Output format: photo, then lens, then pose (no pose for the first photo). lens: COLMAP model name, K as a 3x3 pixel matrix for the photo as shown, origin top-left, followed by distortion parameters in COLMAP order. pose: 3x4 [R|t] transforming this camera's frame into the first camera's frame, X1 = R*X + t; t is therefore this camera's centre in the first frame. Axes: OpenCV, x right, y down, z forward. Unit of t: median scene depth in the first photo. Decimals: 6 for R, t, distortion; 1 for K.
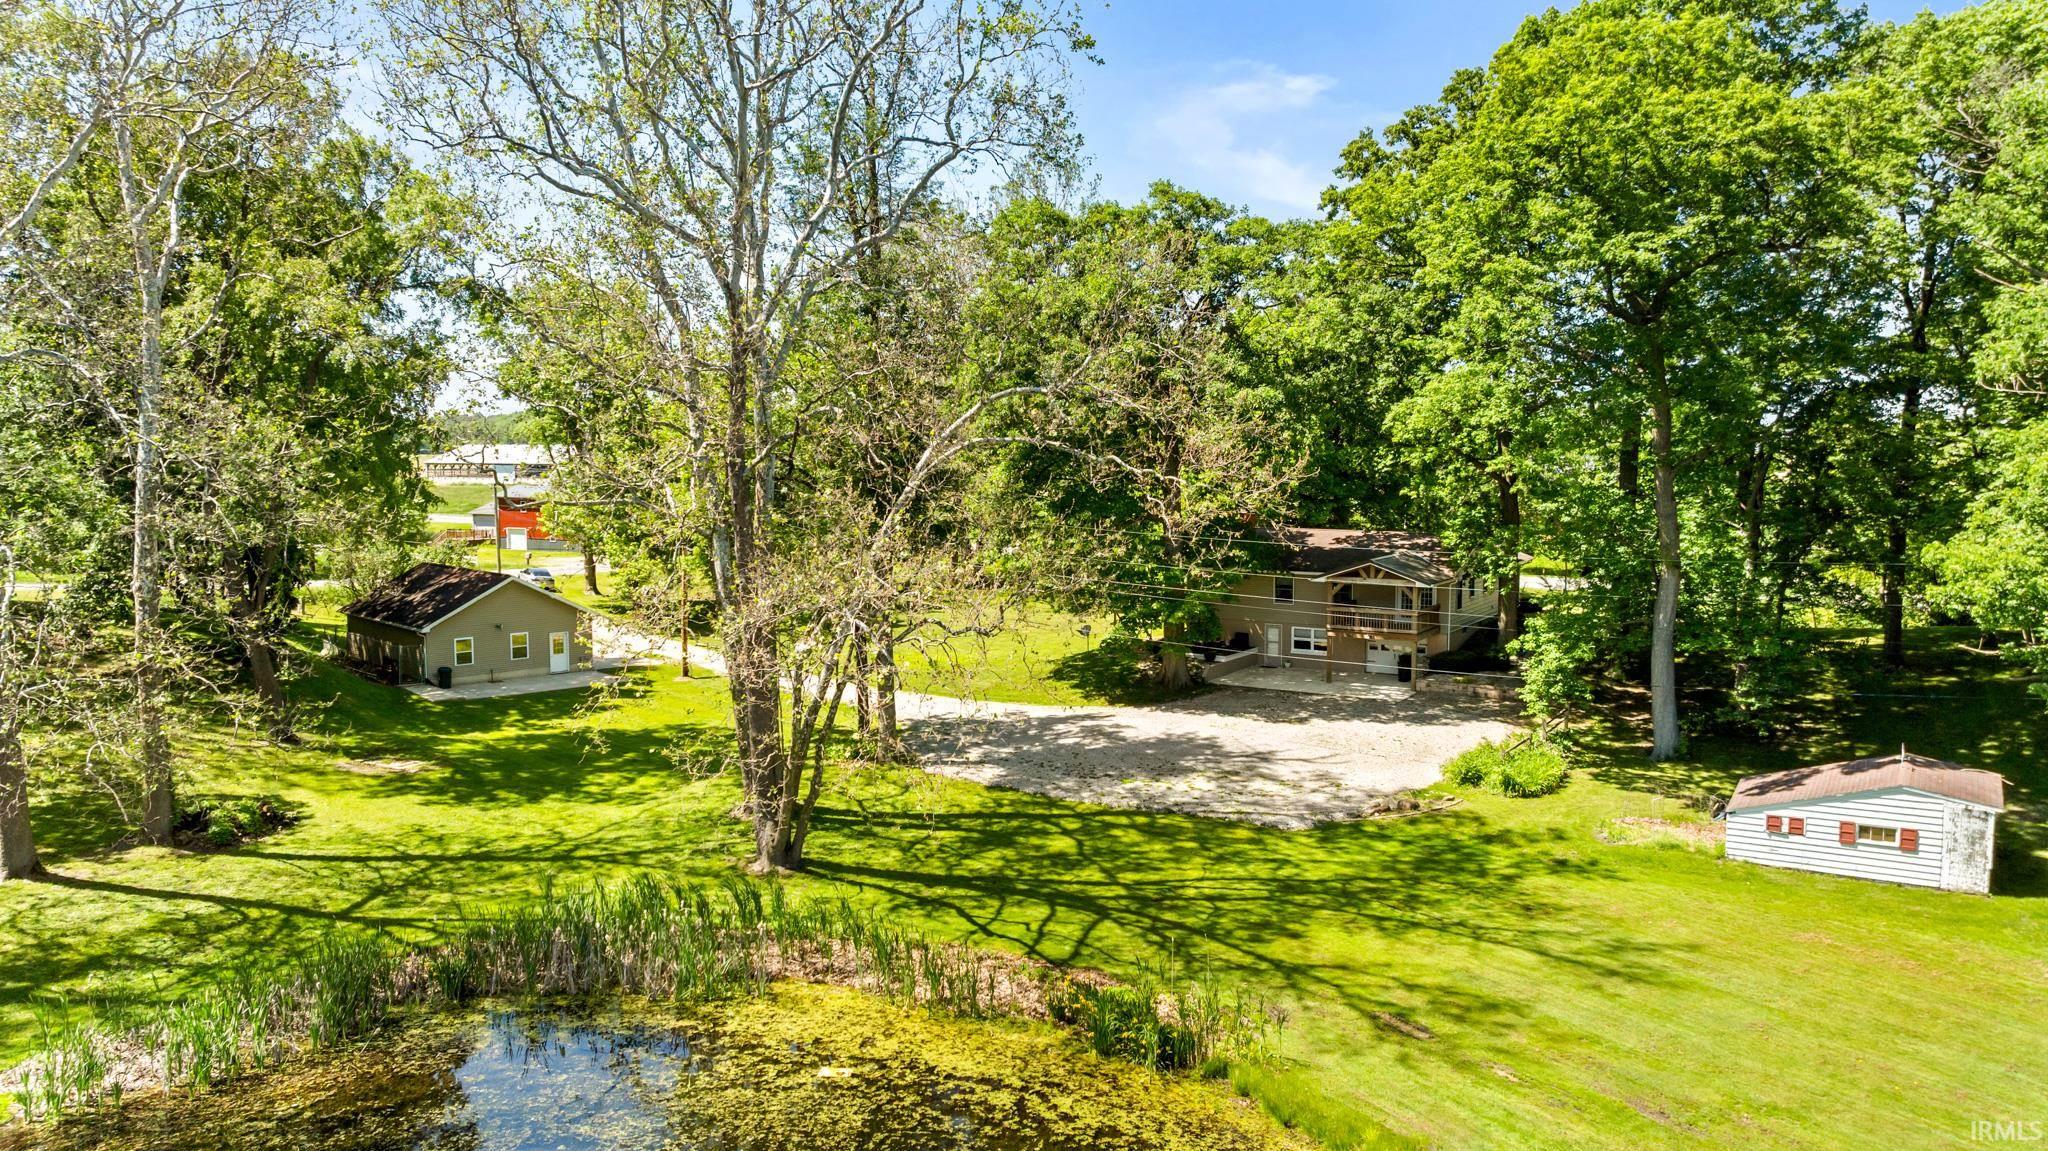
lens RADIAL K [[1425.9, 0, 1022.9], [0, 1425.9, 575.6], [0, 0, 1]] dist [-0.000955, -0.000809]
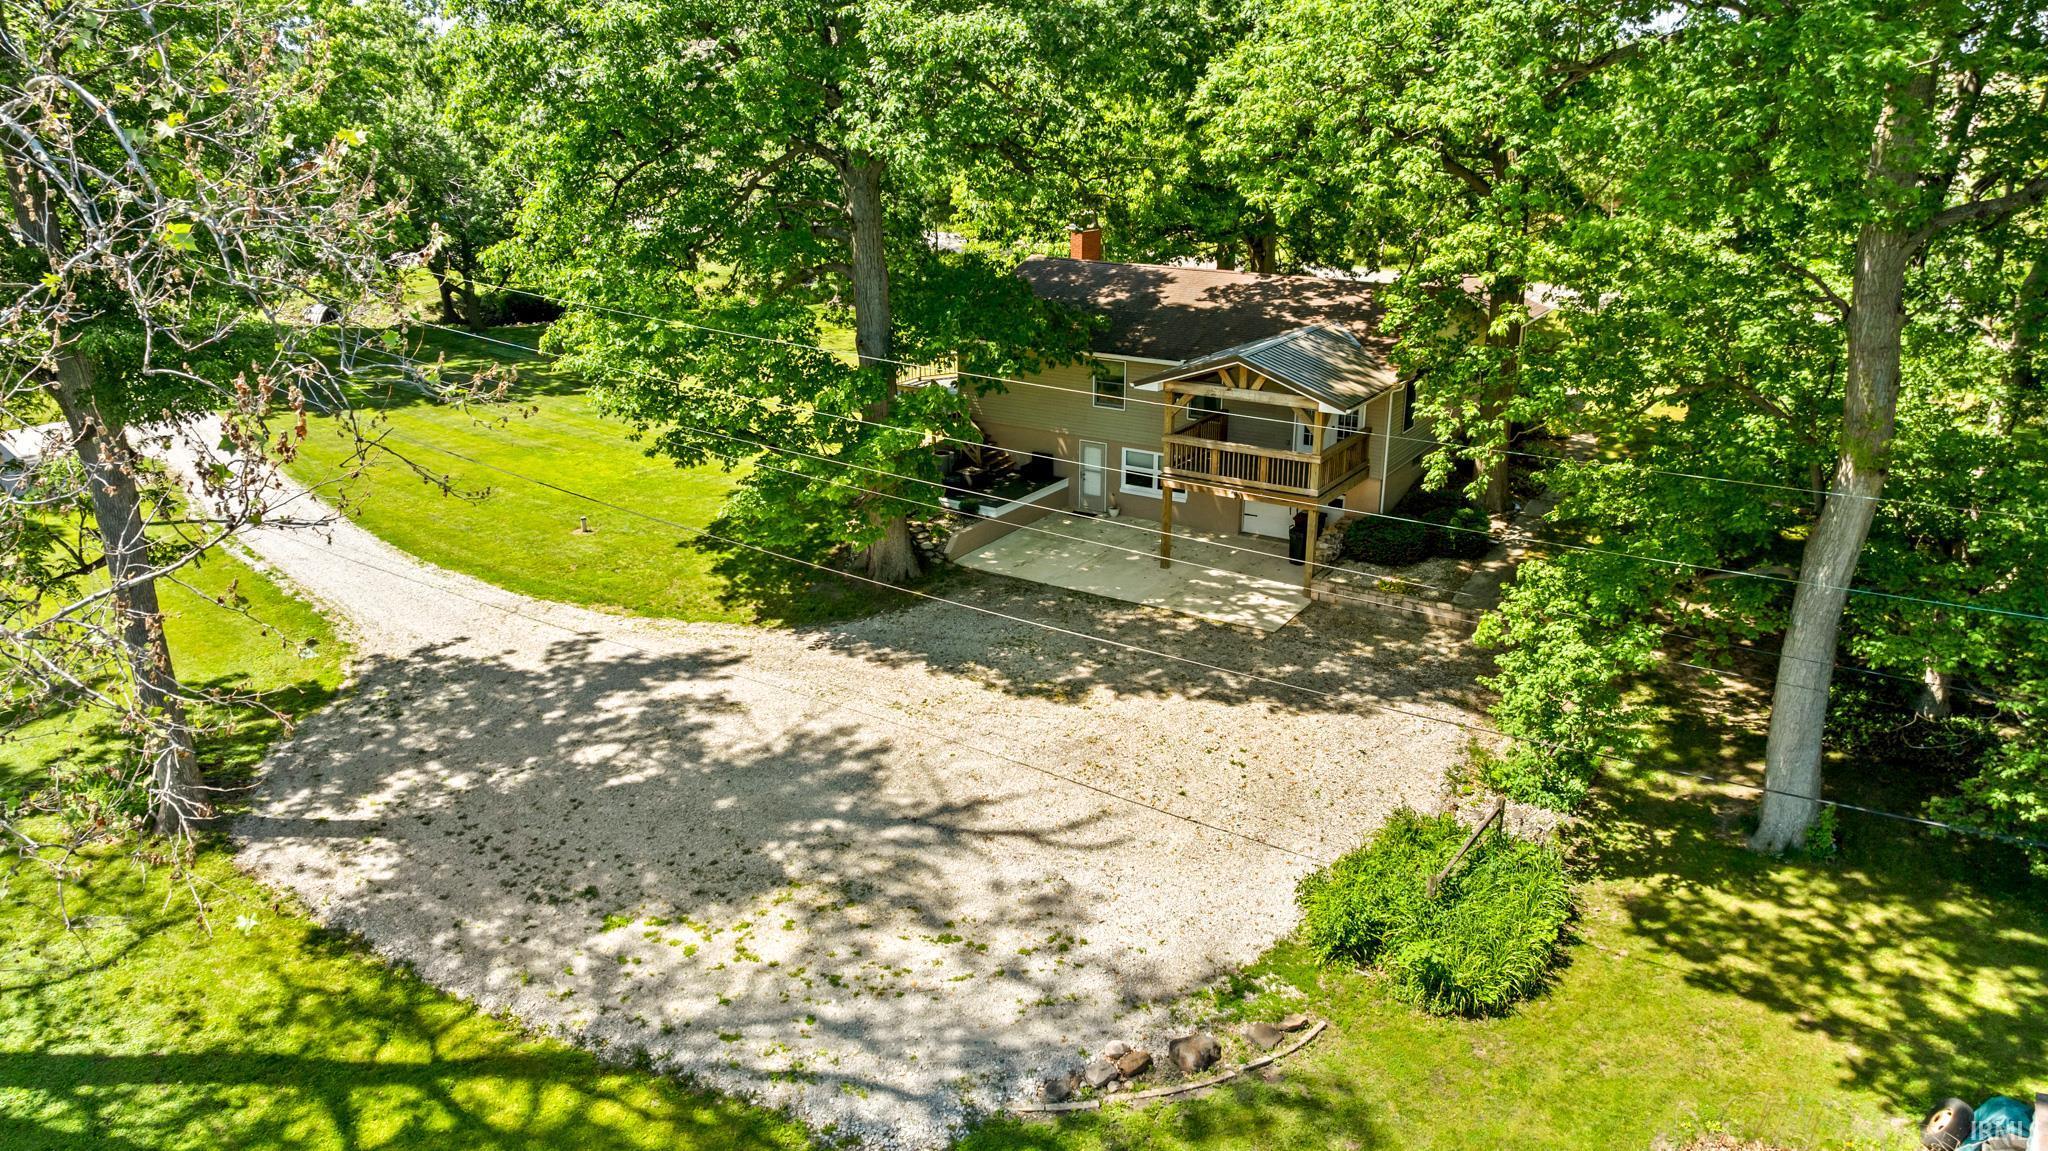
lens RADIAL K [[1425.9, 0, 1025.4], [0, 1425.9, 576.2], [0, 0, 1]] dist [-0.000955, -0.000809]
pose [[0.999994, -0.000975, -0.003292, 0.168756], [0.001757, 0.969138, 0.246514, -0.063464], [0.002950, -0.246519, 0.969134, 0.474639]]
